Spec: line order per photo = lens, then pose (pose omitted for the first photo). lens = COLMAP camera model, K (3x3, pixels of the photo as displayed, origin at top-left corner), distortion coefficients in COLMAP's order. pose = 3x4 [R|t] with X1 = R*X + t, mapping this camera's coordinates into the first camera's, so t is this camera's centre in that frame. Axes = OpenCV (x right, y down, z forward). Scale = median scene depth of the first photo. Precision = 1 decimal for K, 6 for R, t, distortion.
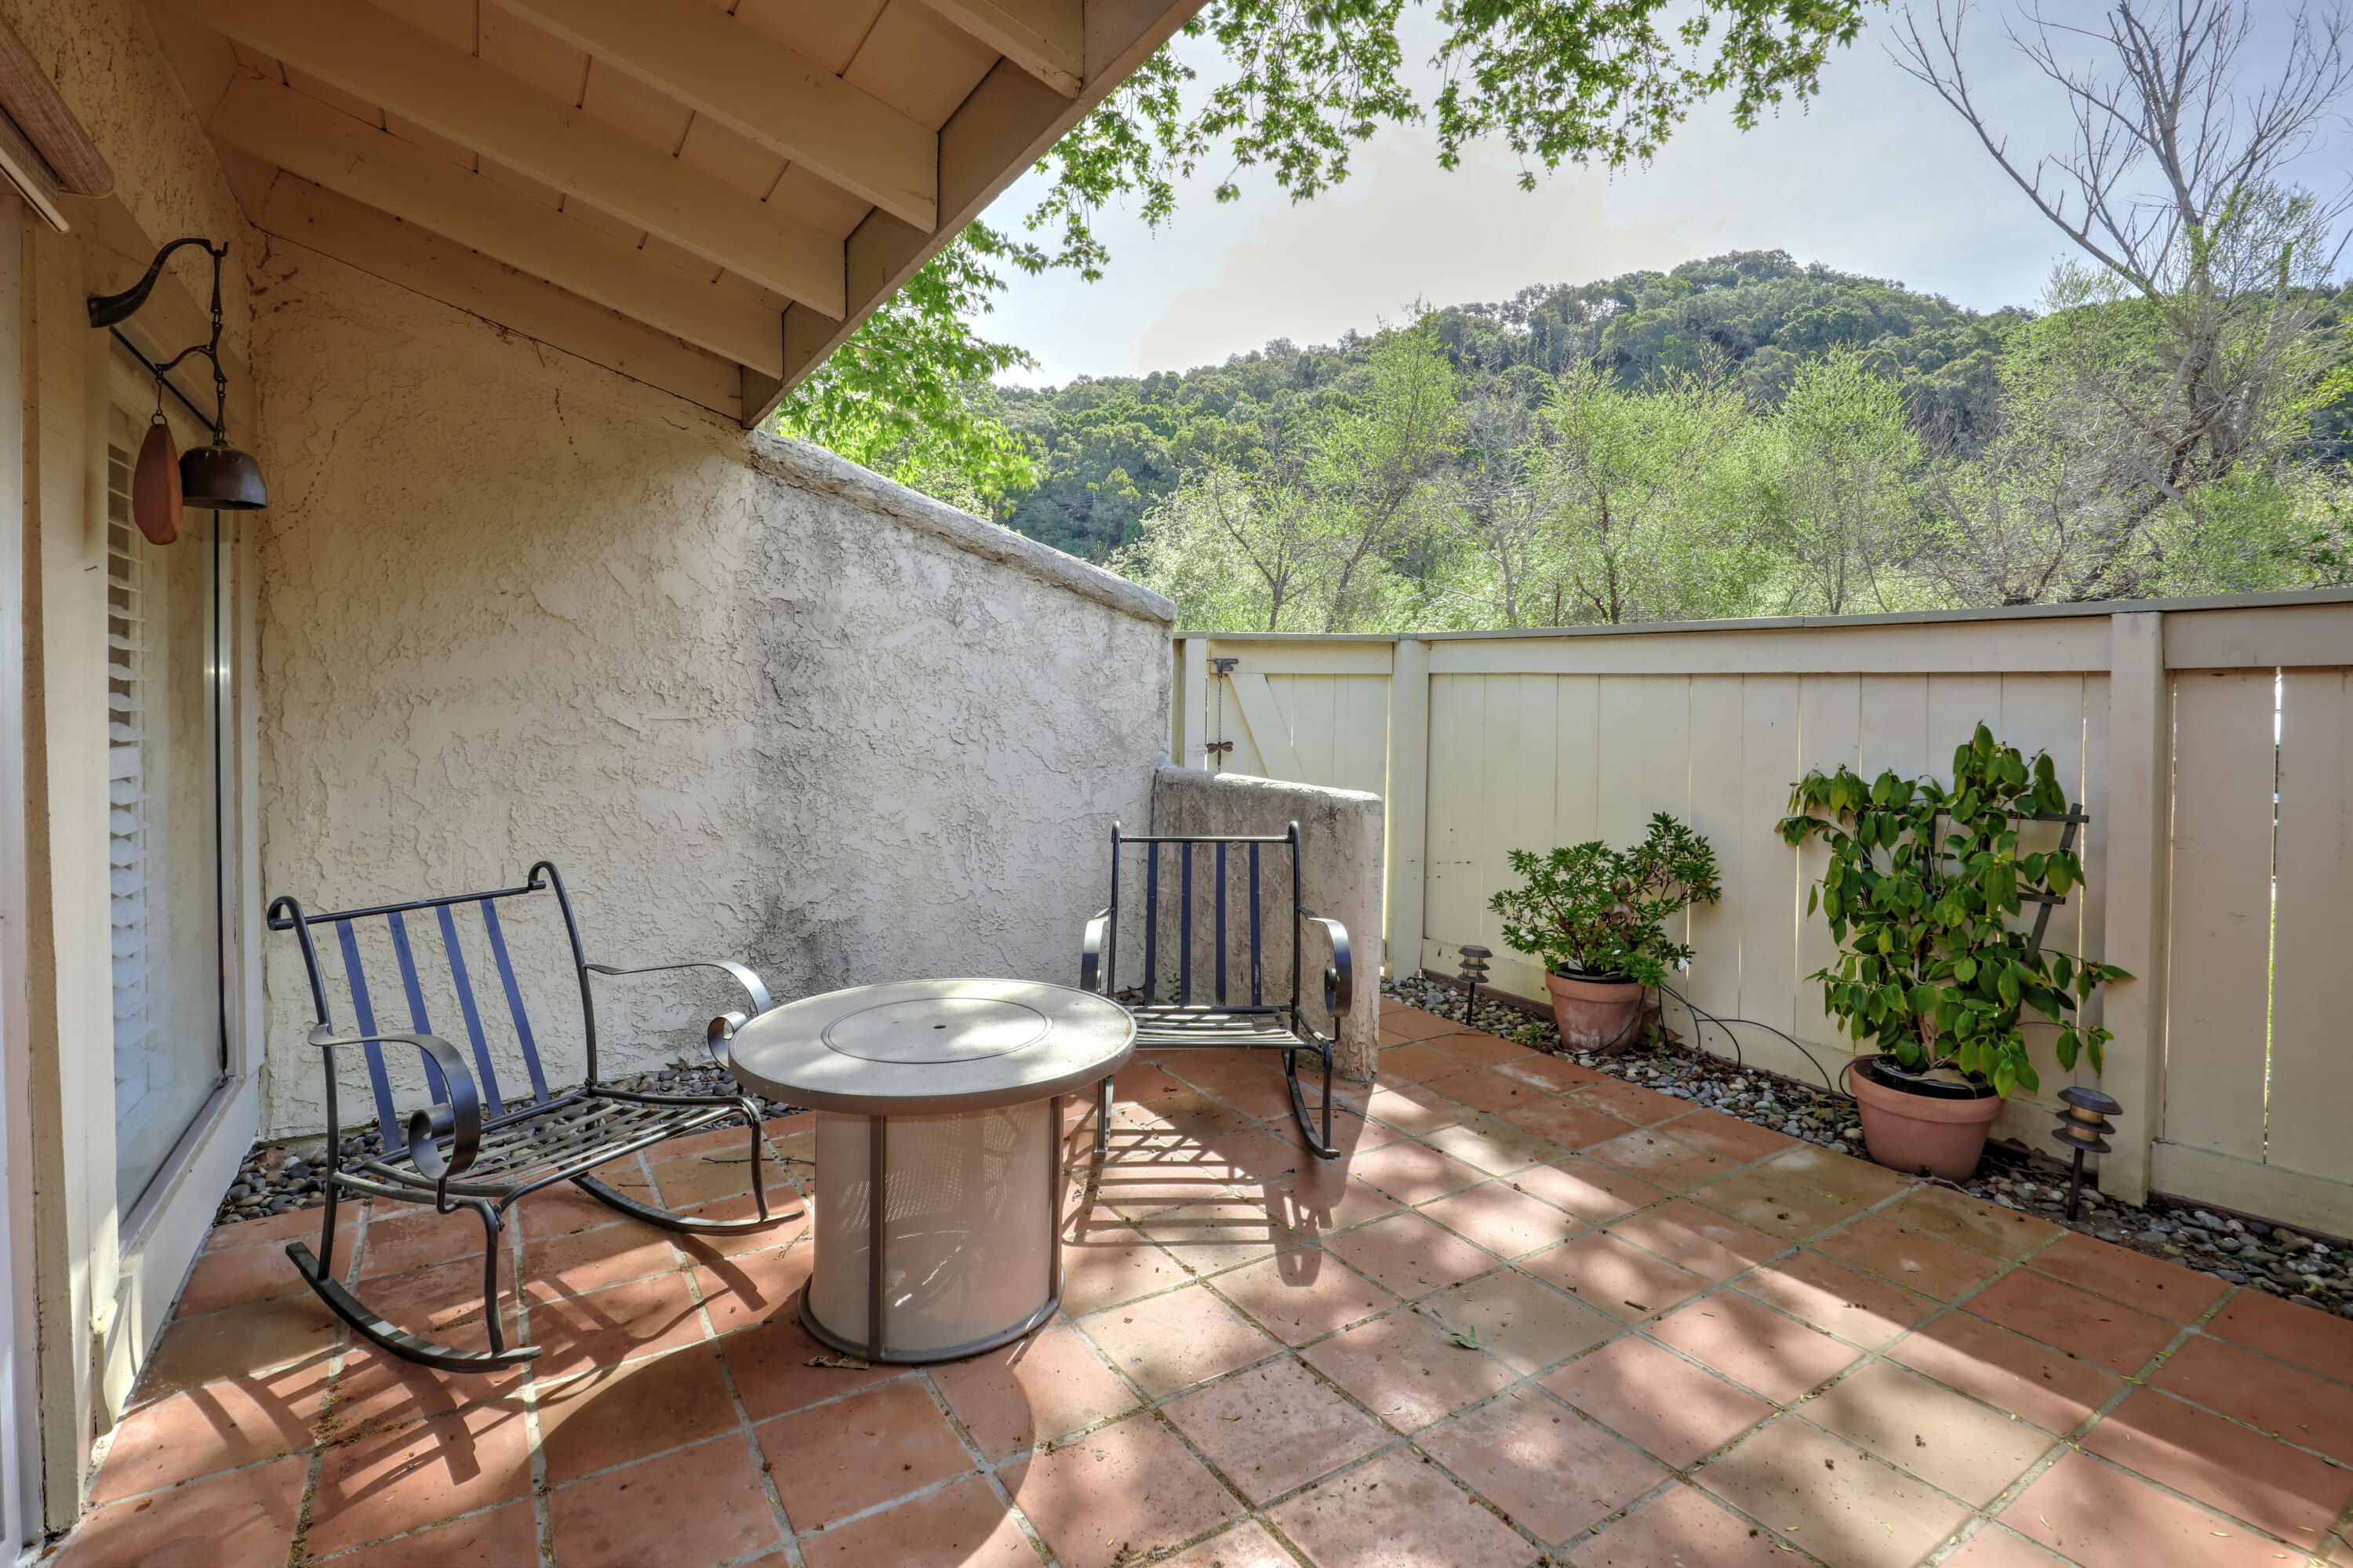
lens RADIAL K [[1123.0, 0, 1183.5], [0, 1123.0, 672.0], [0, 0, 1]] dist [-0.000552, 0.000319]
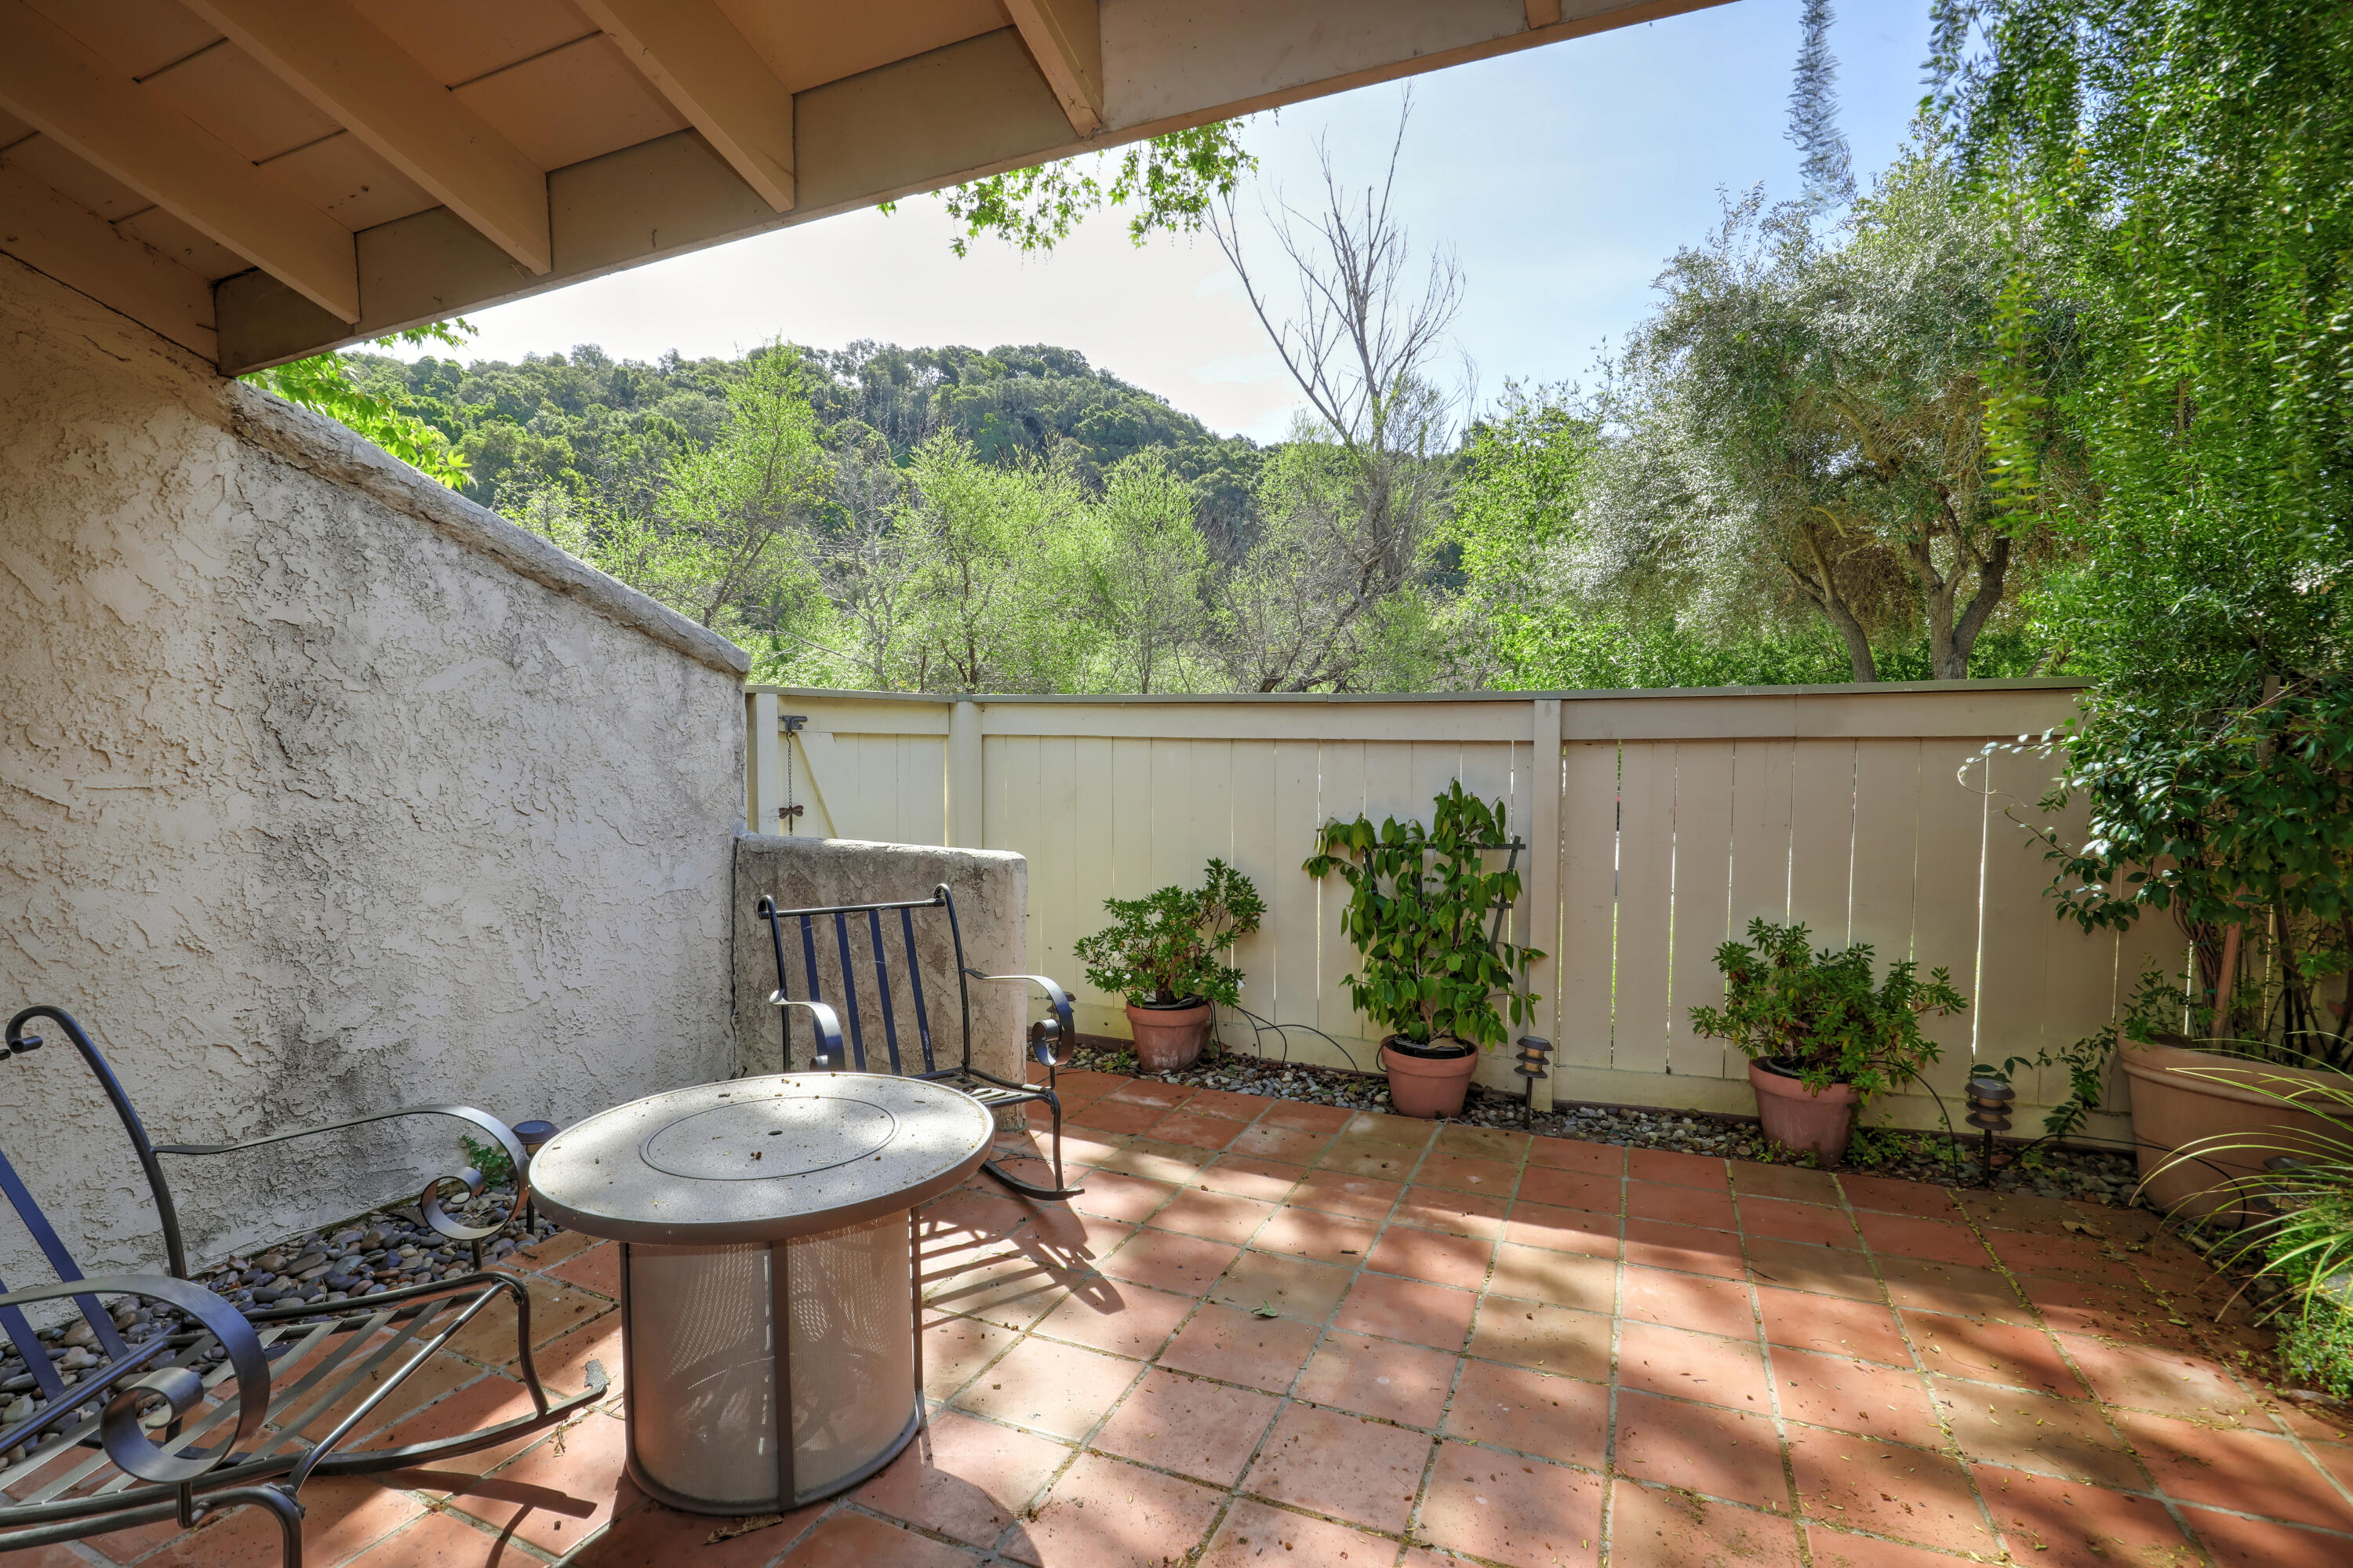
lens RADIAL K [[1116.3, 0, 1224.1], [0, 1116.3, 787.9], [0, 0, 1]] dist [-0.002096, -0.000280]
pose [[0.829664, -0.013129, 0.558109, -0.243861], [-0.014689, 0.998864, 0.045333, 0.000895], [-0.558070, -0.045810, 0.828528, 0.054475]]
